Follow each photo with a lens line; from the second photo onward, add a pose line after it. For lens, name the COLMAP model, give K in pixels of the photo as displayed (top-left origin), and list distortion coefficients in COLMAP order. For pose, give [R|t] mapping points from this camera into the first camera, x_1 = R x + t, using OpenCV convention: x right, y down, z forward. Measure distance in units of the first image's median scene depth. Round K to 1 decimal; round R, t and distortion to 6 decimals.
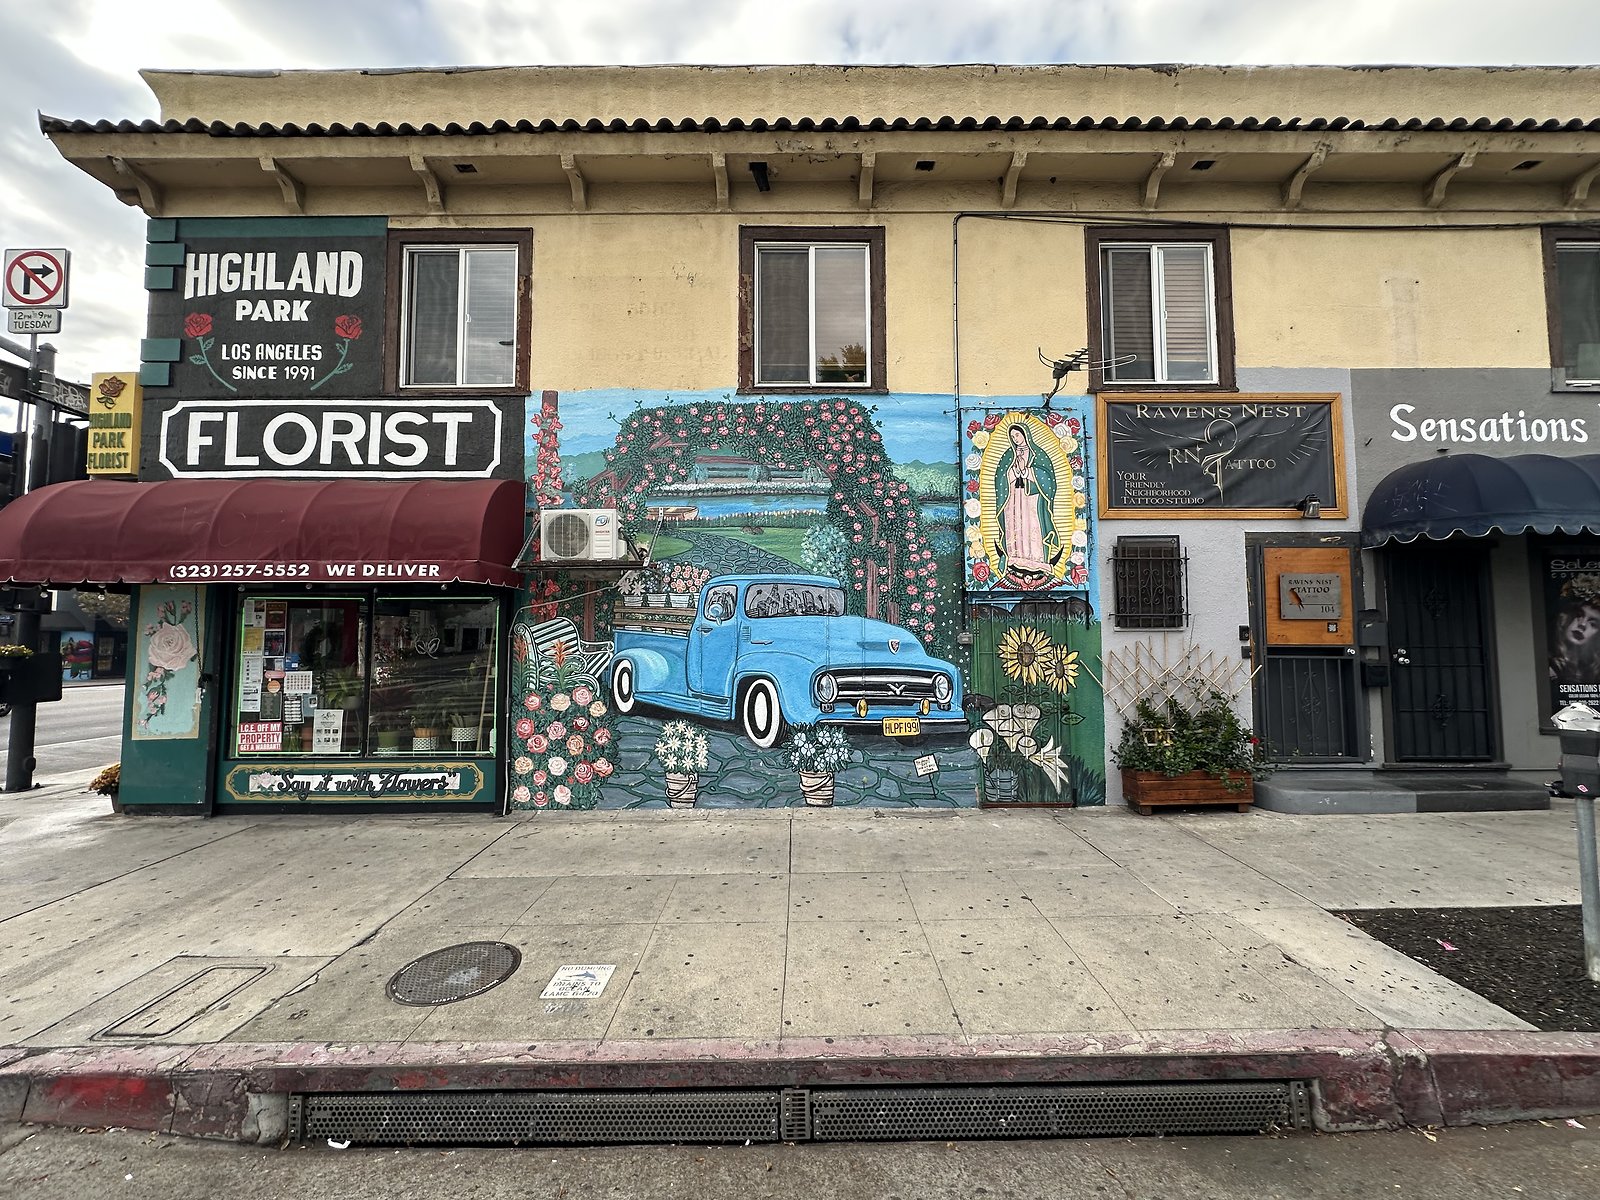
lens RADIAL K [[637.0, 0, 800.9], [0, 637.0, 601.5], [0, 0, 1]] dist [-0.002823, 0.000500]
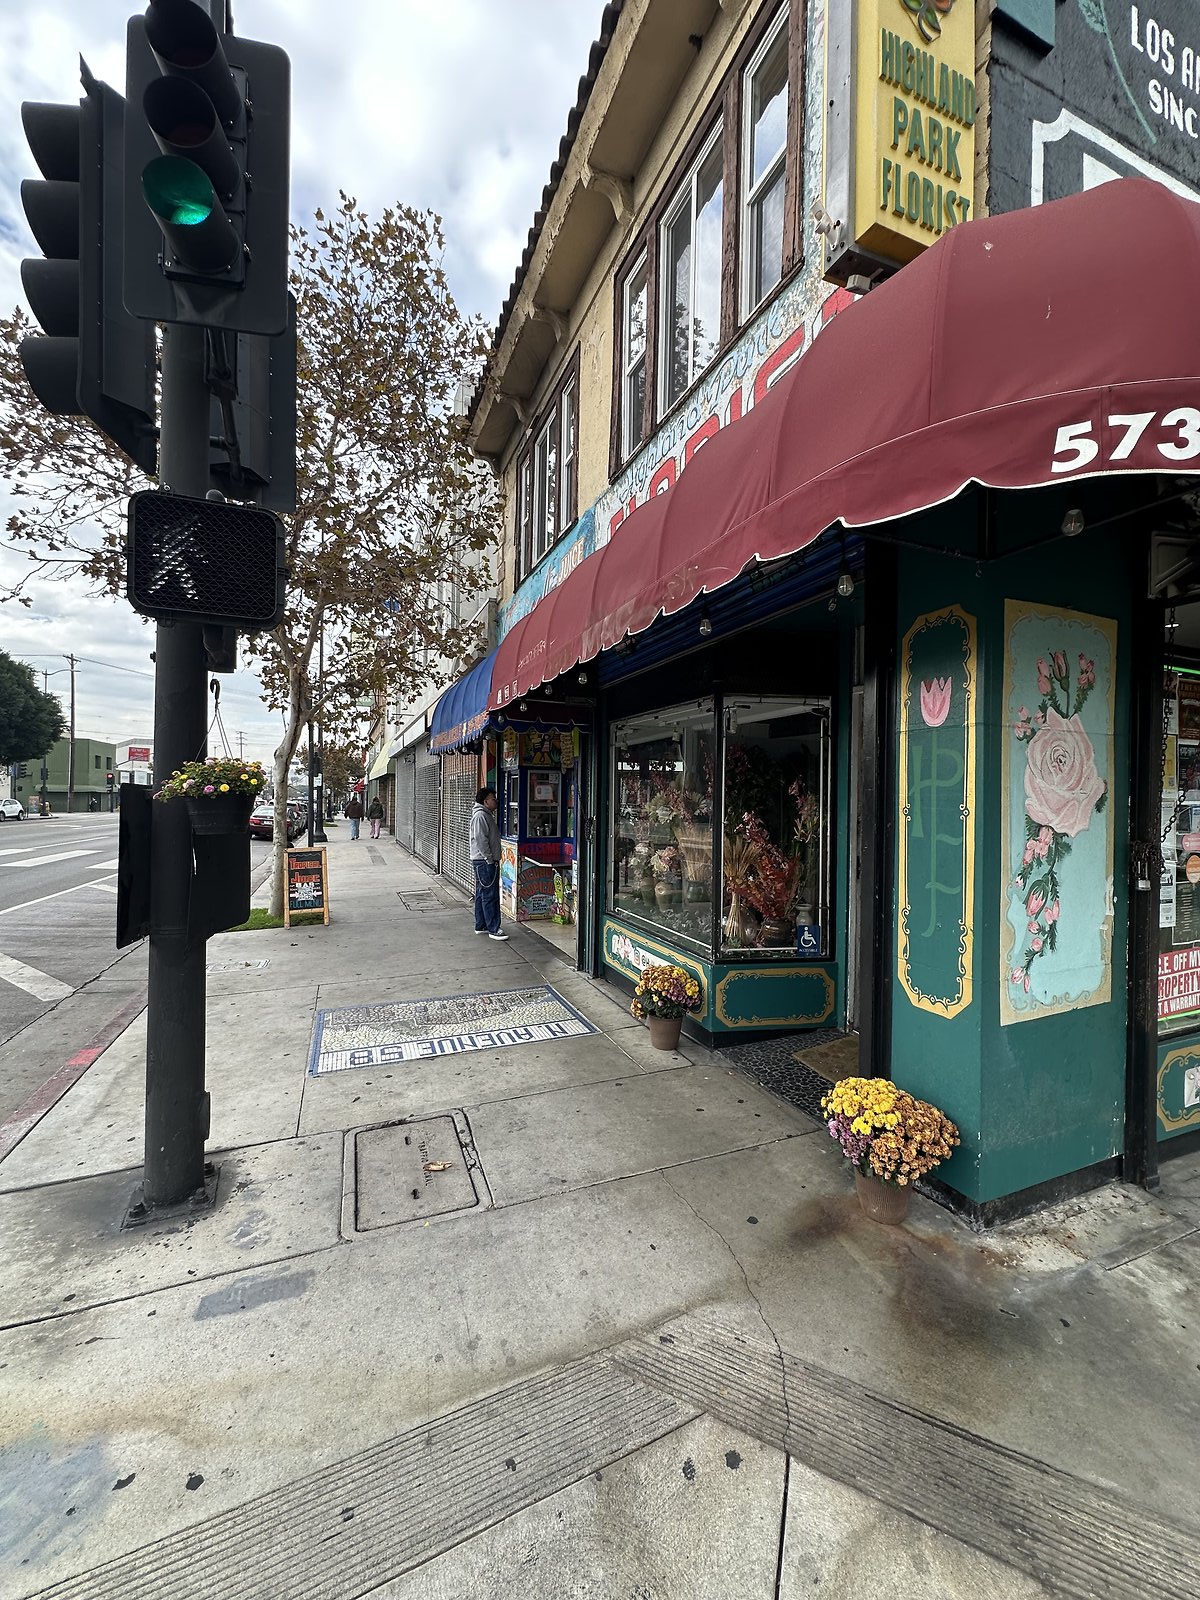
lens RADIAL K [[637.0, 0, 600.3], [0, 637.0, 797.6], [0, 0, 1]] dist [-0.002823, 0.000500]
pose [[0.925139, 0.015025, 0.379330, -1.392900], [-0.038557, 0.997768, 0.054515, 0.076248], [-0.377664, -0.065060, 0.923654, 0.752229]]
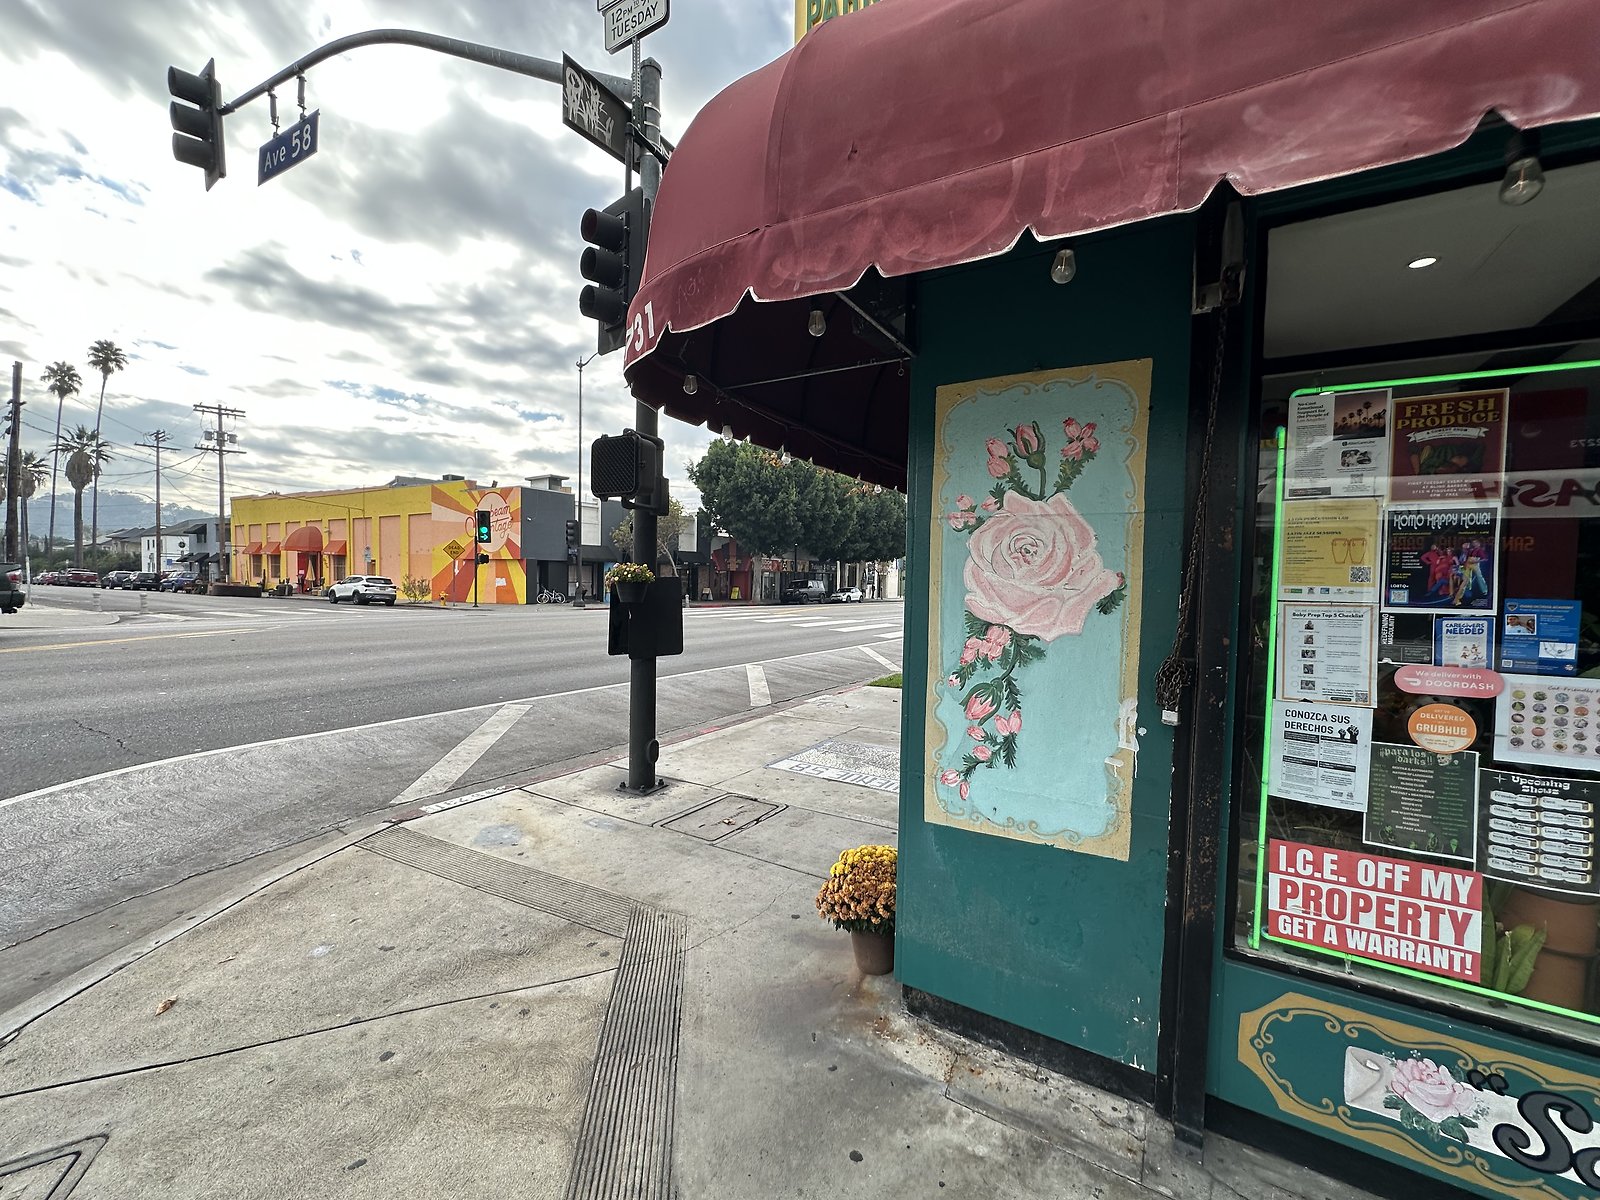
lens RADIAL K [[637.0, 0, 799.1], [0, 637.0, 600.2], [0, 0, 1]] dist [-0.002823, 0.000500]
pose [[0.854791, 0.043040, -0.517184, -0.924184], [0.004268, 0.995938, 0.089936, 0.059650], [0.518954, -0.079084, 0.851136, 0.658496]]
